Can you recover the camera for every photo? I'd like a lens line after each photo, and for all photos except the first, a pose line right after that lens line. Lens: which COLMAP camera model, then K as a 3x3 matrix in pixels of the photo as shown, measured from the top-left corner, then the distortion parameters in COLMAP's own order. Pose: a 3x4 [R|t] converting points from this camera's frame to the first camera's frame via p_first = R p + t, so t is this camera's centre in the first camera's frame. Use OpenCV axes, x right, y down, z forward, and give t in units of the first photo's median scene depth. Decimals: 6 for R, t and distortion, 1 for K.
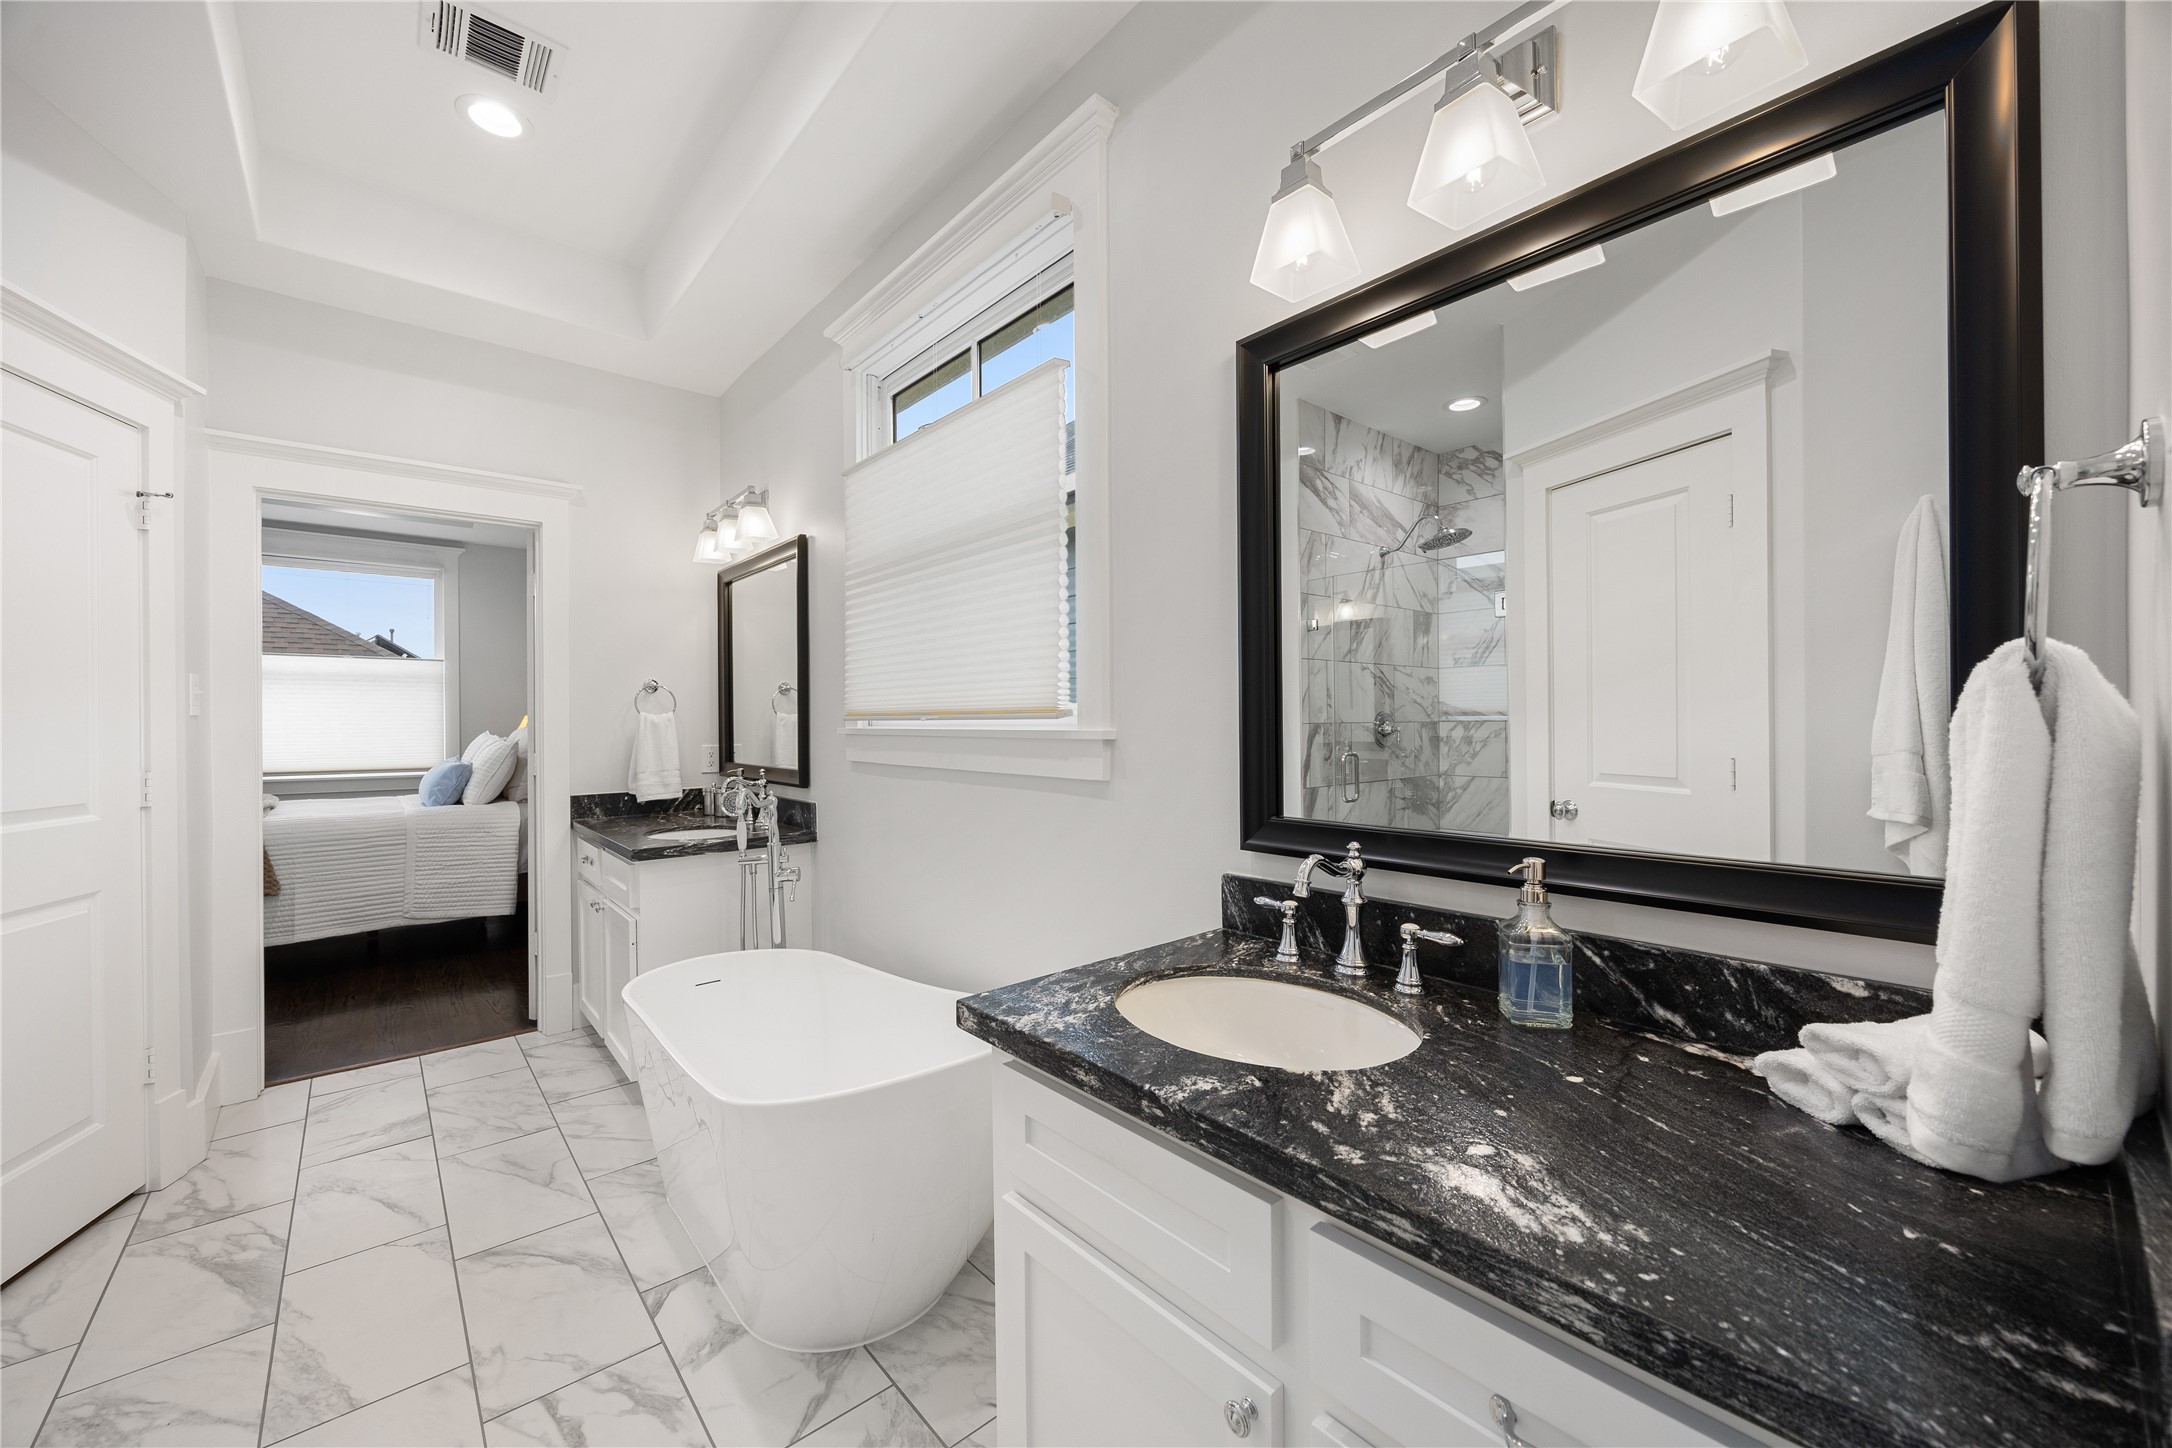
lens RADIAL K [[827.6, 0, 1076.6], [0, 827.6, 725.6], [0, 0, 1]] dist [-0.003079, -0.000274]
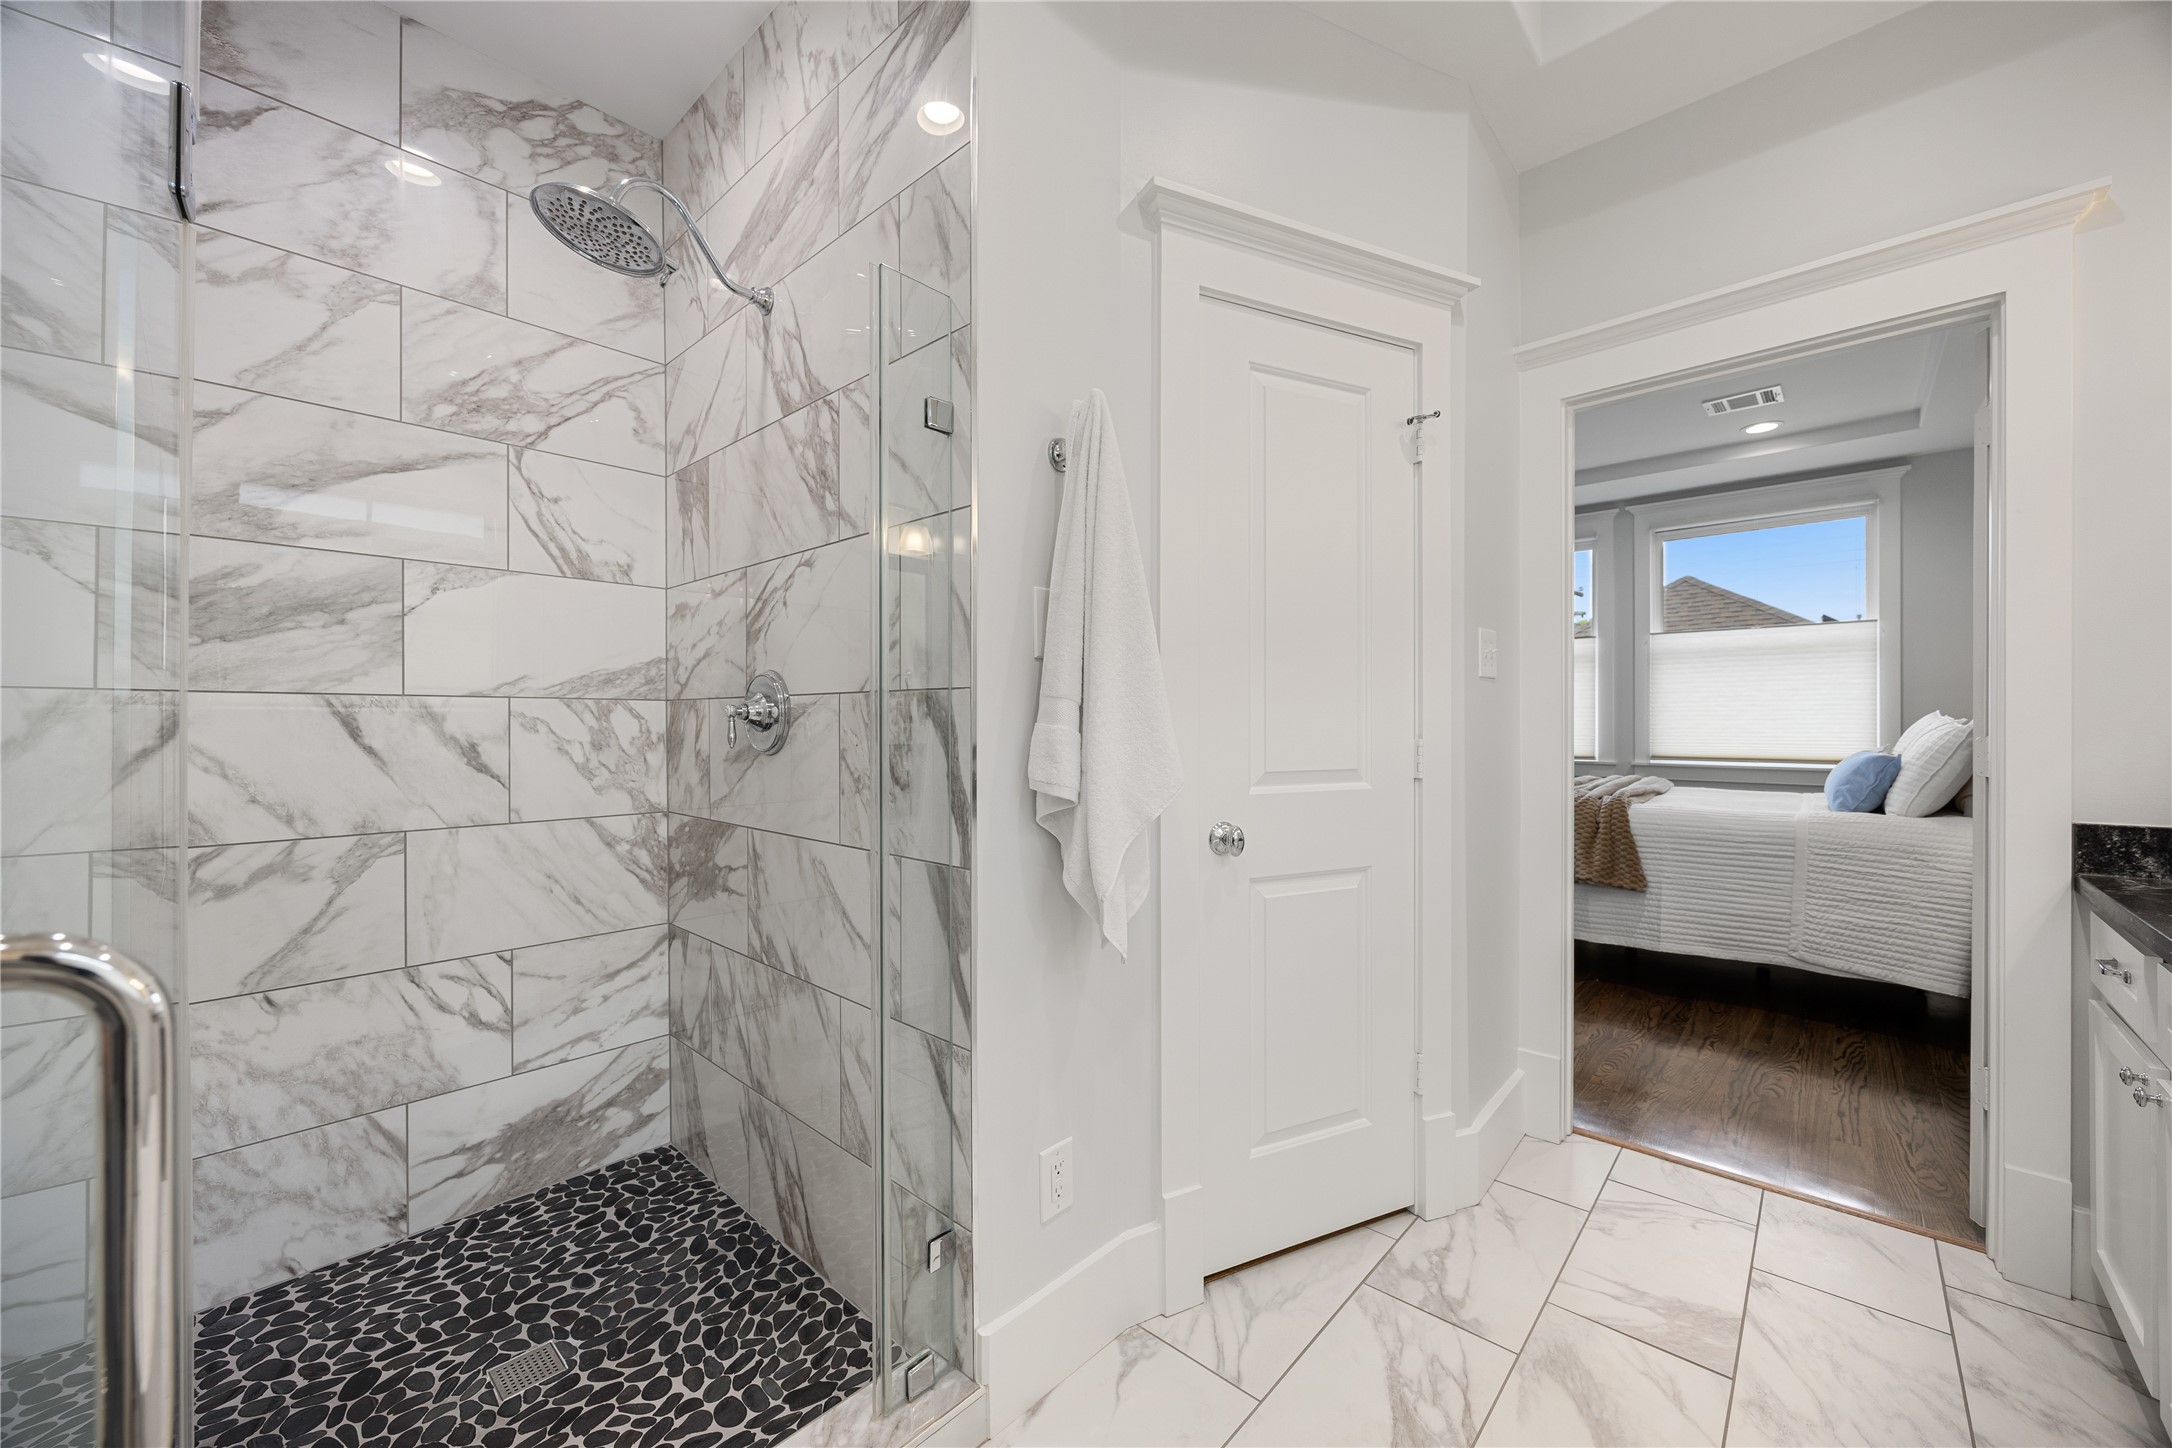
lens RADIAL K [[827.6, 0, 1076.6], [0, 827.6, 725.6], [0, 0, 1]] dist [-0.003079, -0.000274]
pose [[0.119297, 0.009371, -0.992814, -0.200054], [-0.001066, 0.999956, 0.009310, 0.023267], [0.992858, -0.000052, 0.119302, 0.357617]]
